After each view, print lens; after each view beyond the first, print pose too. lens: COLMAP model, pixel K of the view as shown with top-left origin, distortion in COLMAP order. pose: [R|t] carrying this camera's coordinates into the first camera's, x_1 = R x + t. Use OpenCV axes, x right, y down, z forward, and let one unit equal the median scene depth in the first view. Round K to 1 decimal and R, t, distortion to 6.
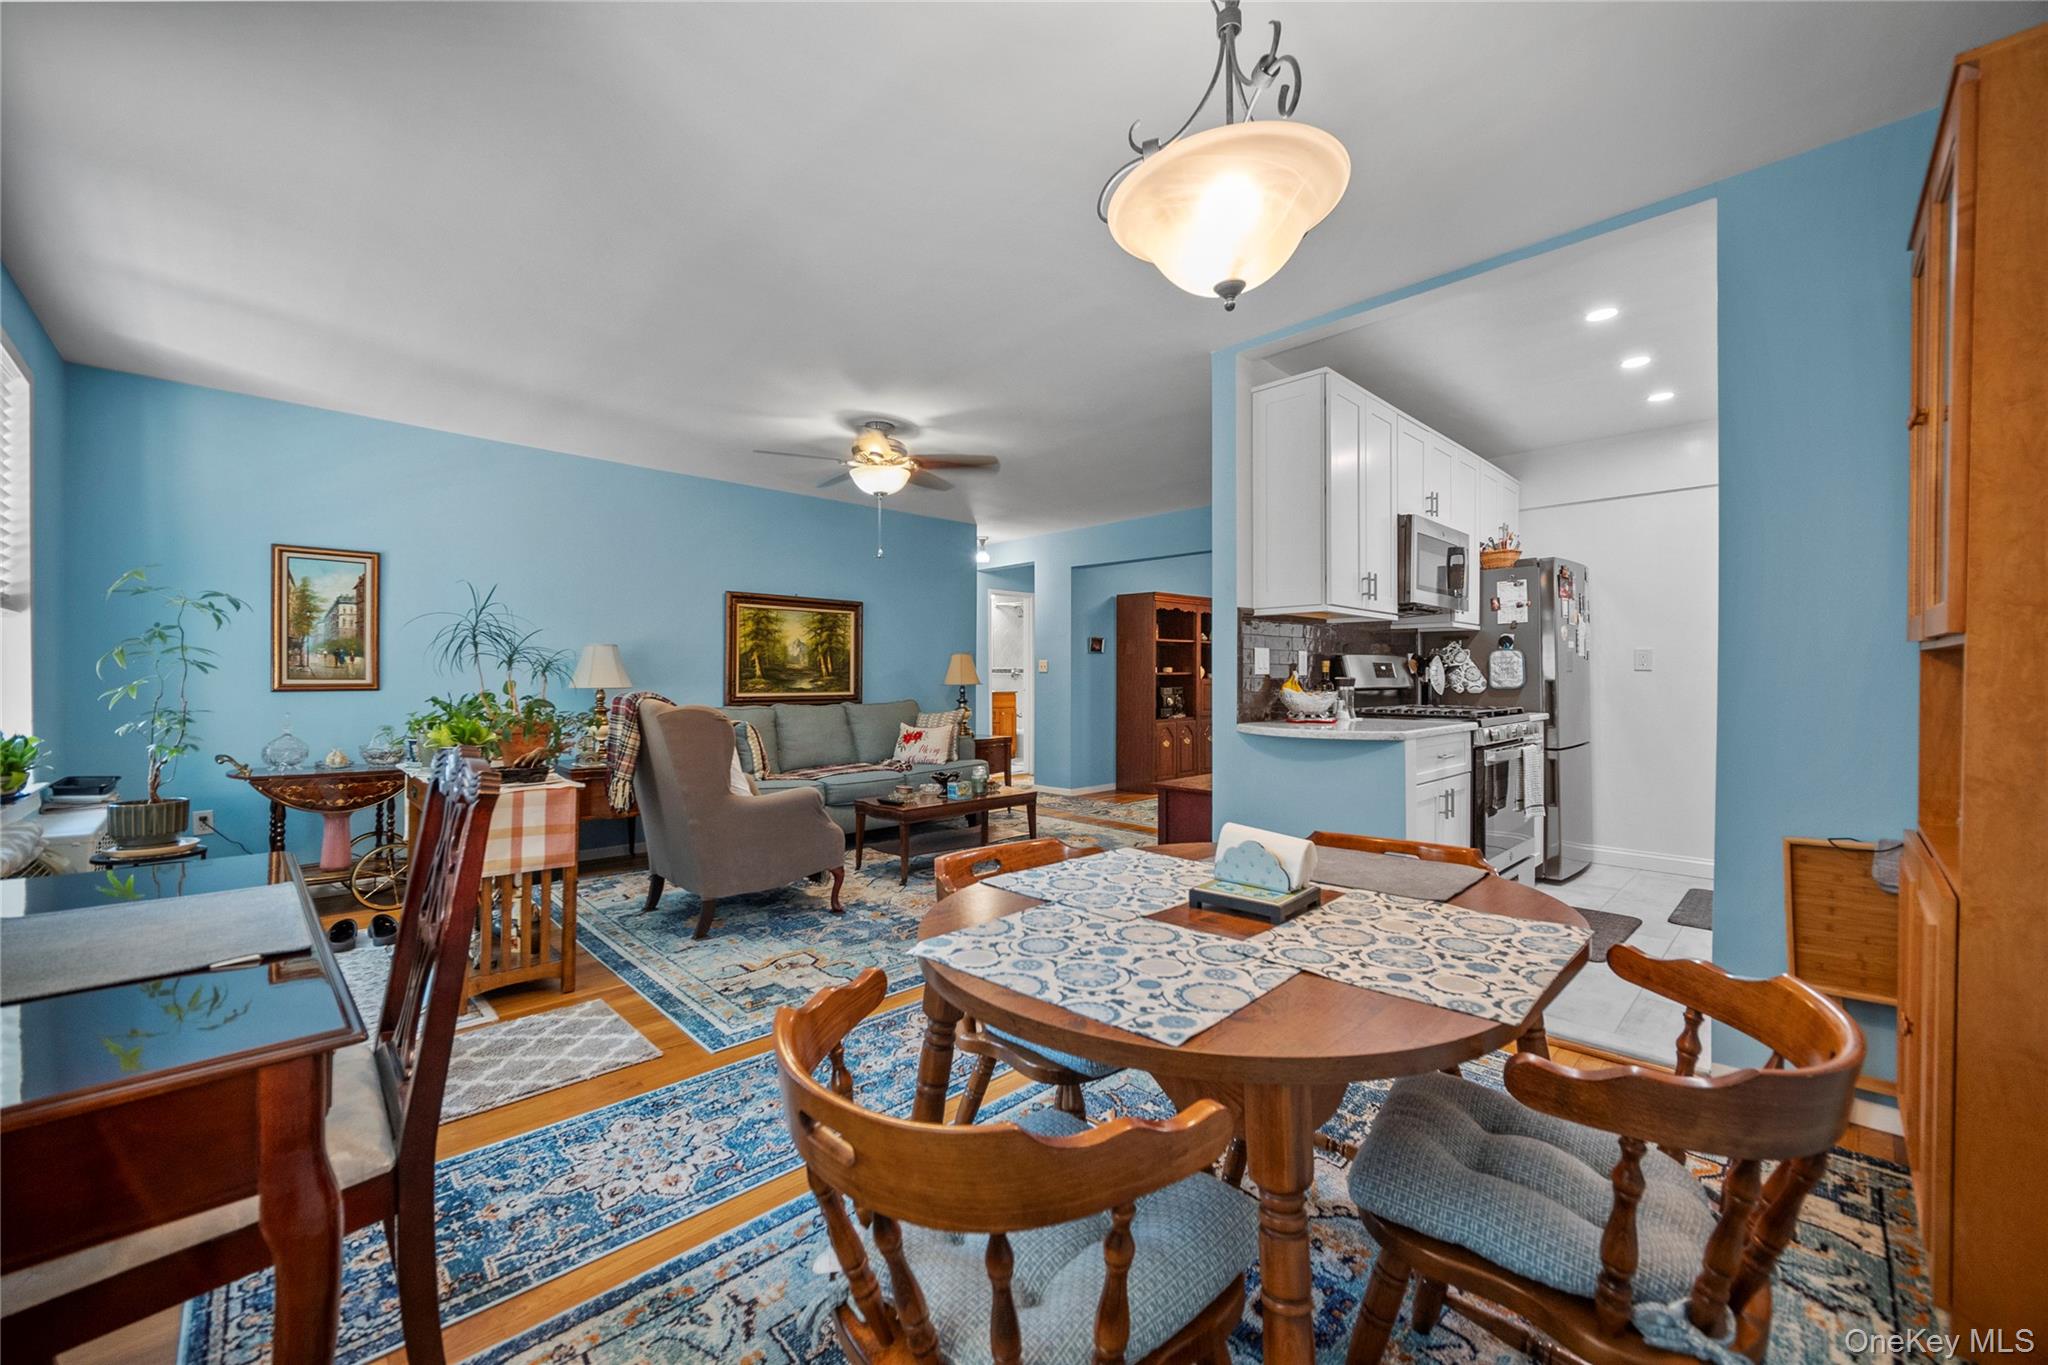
lens RADIAL K [[806.5, 0, 1019.9], [0, 806.5, 683.7], [0, 0, 1]] dist [-0.001383, -0.000135]
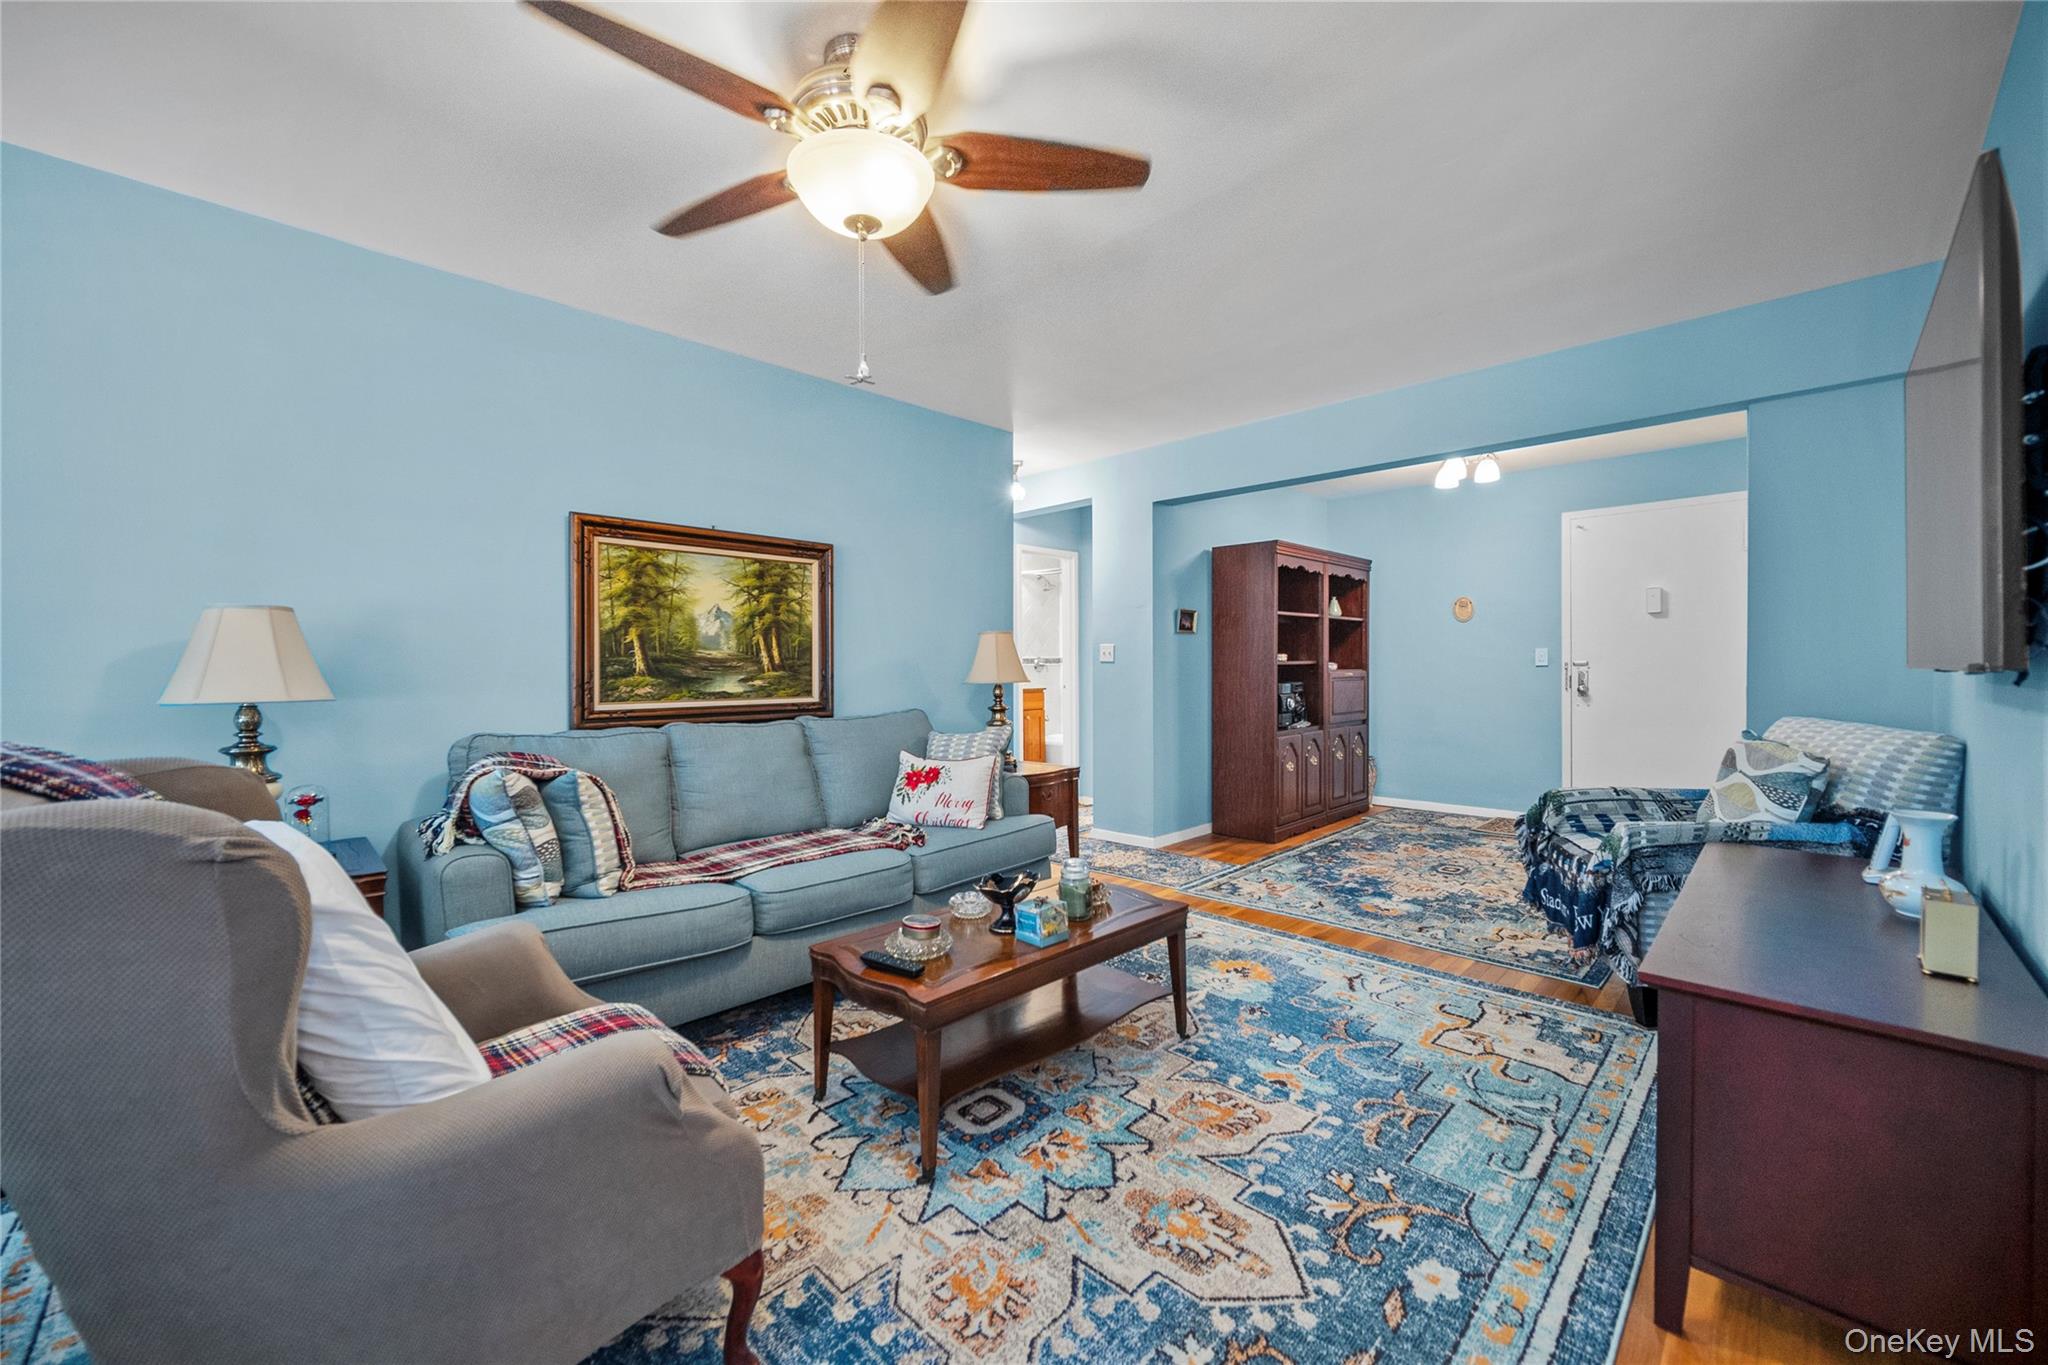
lens RADIAL K [[801.9, 0, 1020.7], [0, 801.9, 679.3], [0, 0, 1]] dist [-0.001025, -0.000104]
pose [[0.999692, -0.007377, 0.023715, -0.079234], [0.007234, 0.999955, 0.006105, -0.005925], [-0.023759, -0.005932, 0.999700, 0.449271]]
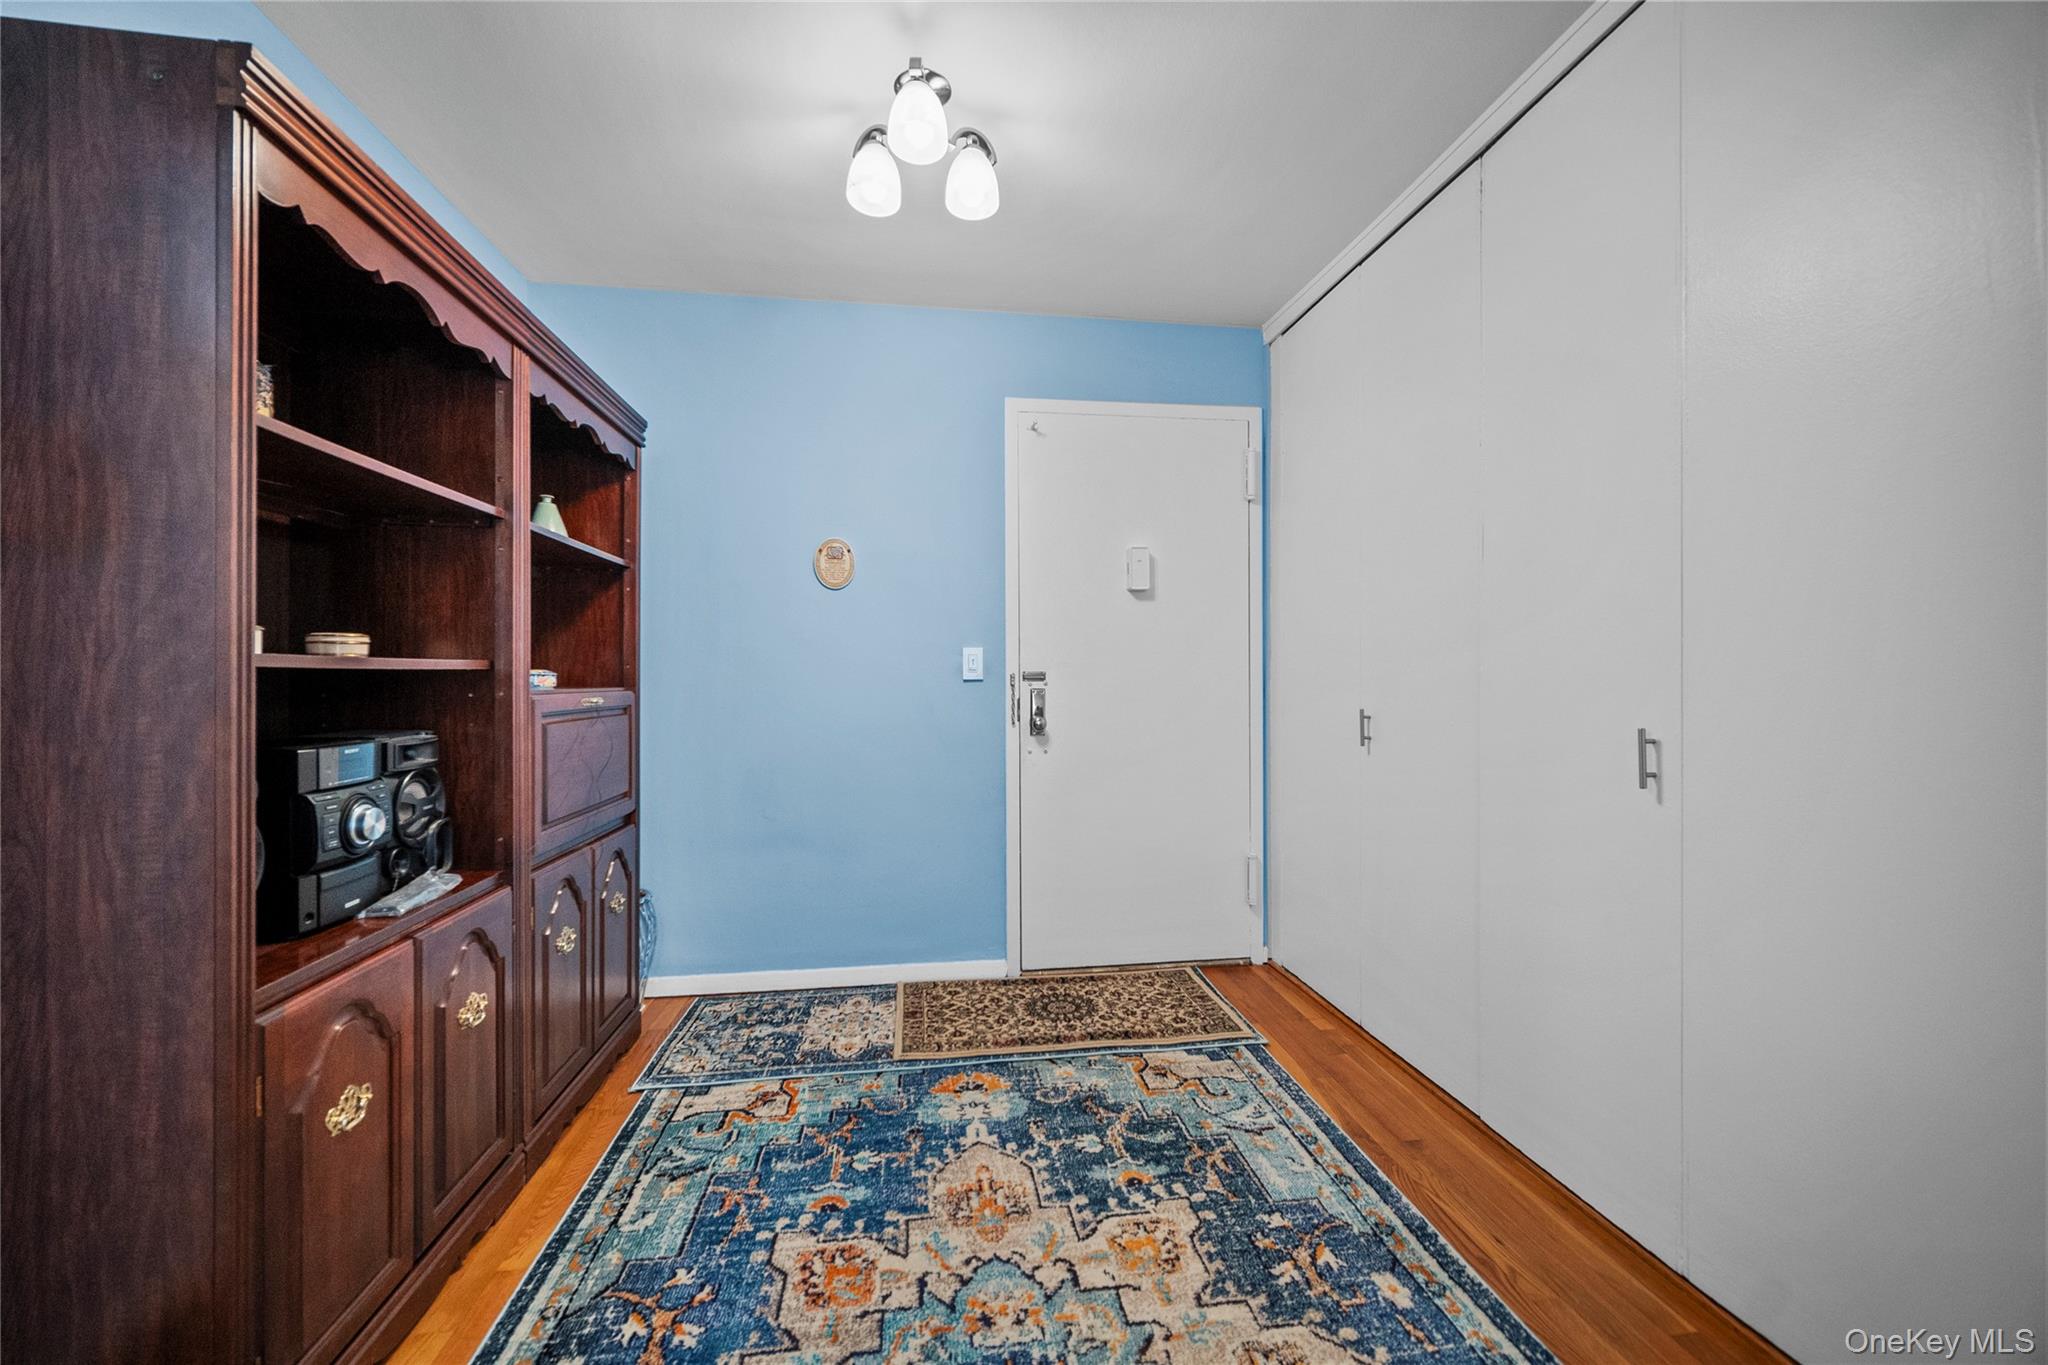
lens RADIAL K [[800.8, 0, 1016.7], [0, 800.8, 678.9], [0, 0, 1]] dist [-0.001783, -0.000268]
pose [[0.596962, 0.000159, 0.802269, 0.180460], [0.007955, 0.999950, -0.006117, -0.009775], [-0.802230, 0.010034, 0.596931, 1.074633]]
